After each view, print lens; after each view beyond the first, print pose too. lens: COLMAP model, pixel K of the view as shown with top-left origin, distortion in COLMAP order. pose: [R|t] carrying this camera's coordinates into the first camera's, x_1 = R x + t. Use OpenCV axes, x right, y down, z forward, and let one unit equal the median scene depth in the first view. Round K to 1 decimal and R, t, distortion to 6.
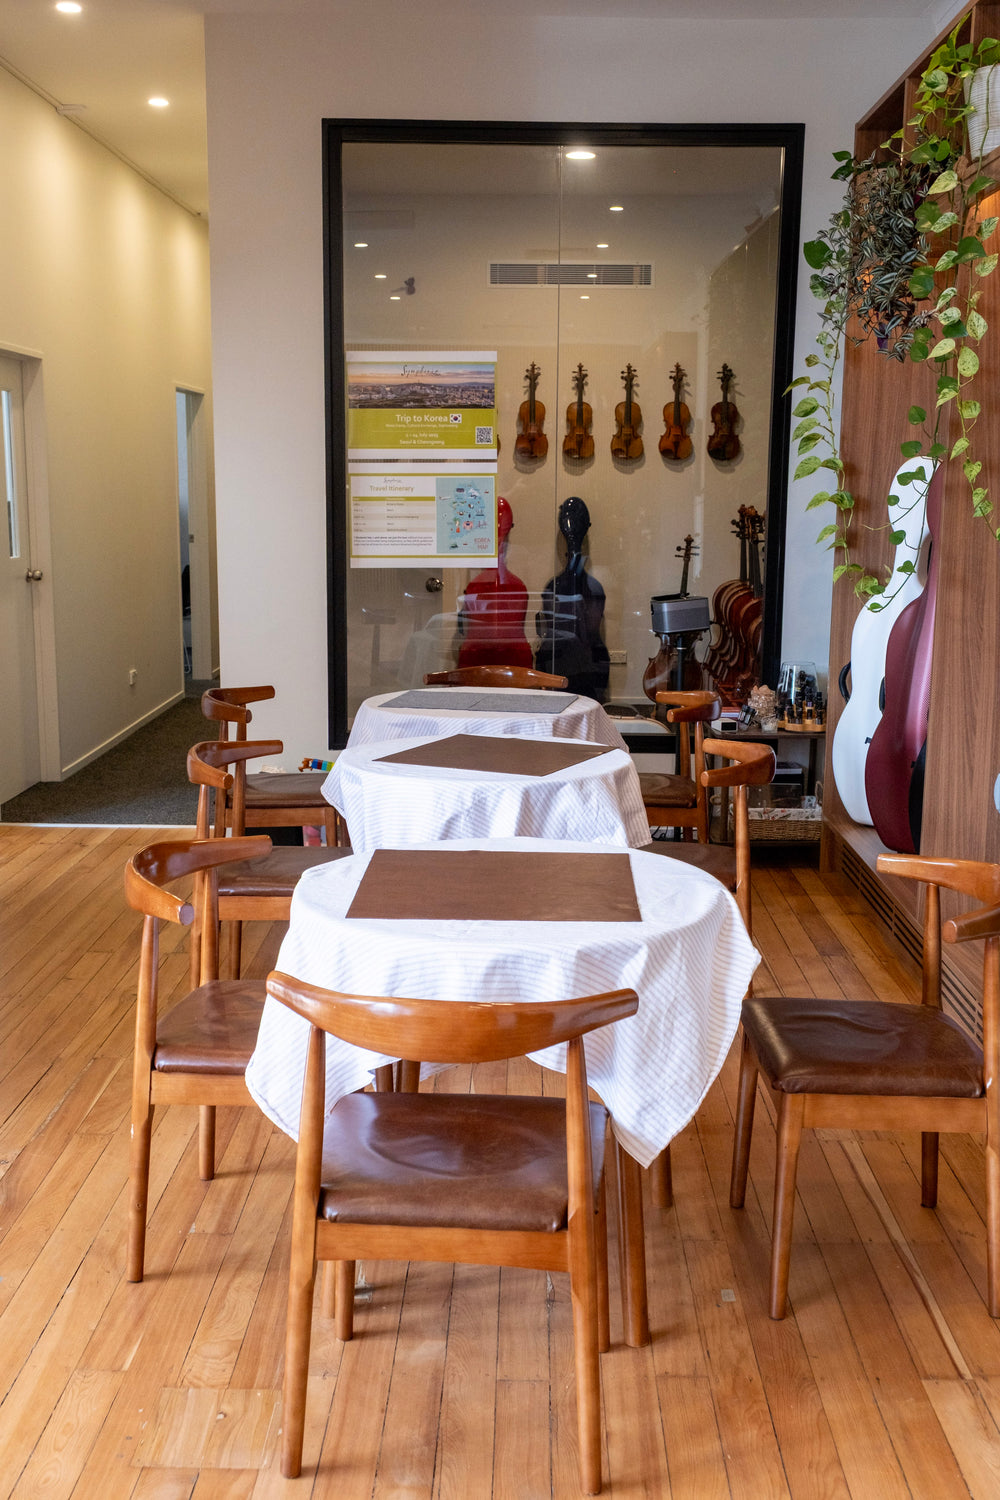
lens RADIAL K [[1525.8, 0, 500.0], [0, 1525.8, 750.0], [0, 0, 1]] dist [0.015584, 0.007167]
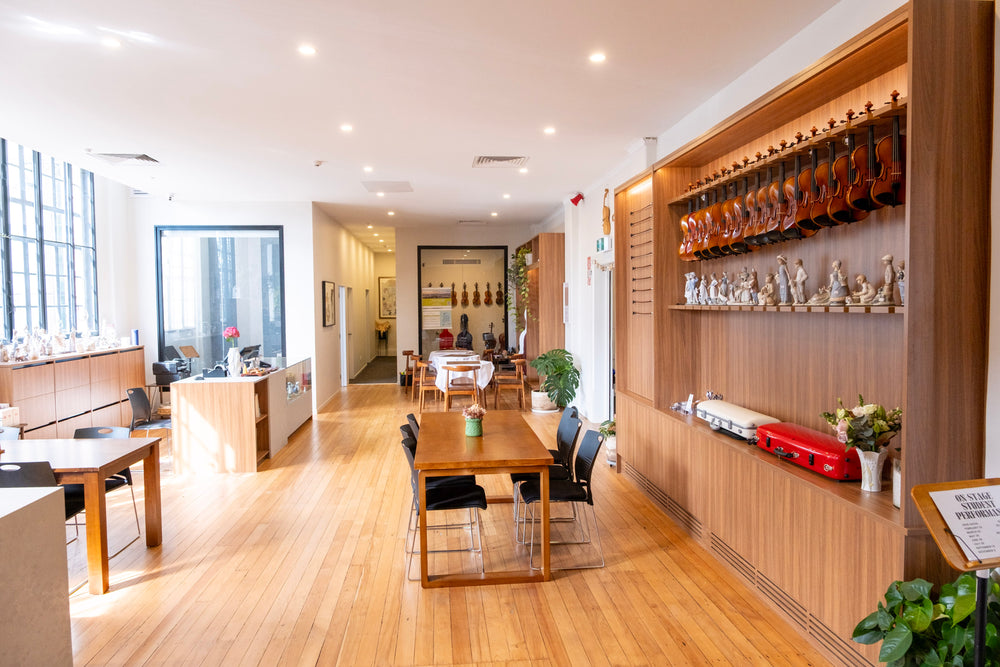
lens RADIAL K [[688.1, 0, 500.0], [0, 688.1, 333.5], [0, 0, 1]] dist [-0.021416, 0.000083]
pose [[0.993038, -0.023937, 0.115333, -0.105072], [0.038645, 0.991145, -0.127035, 0.187849], [-0.111271, 0.130608, 0.985170, -1.236807]]
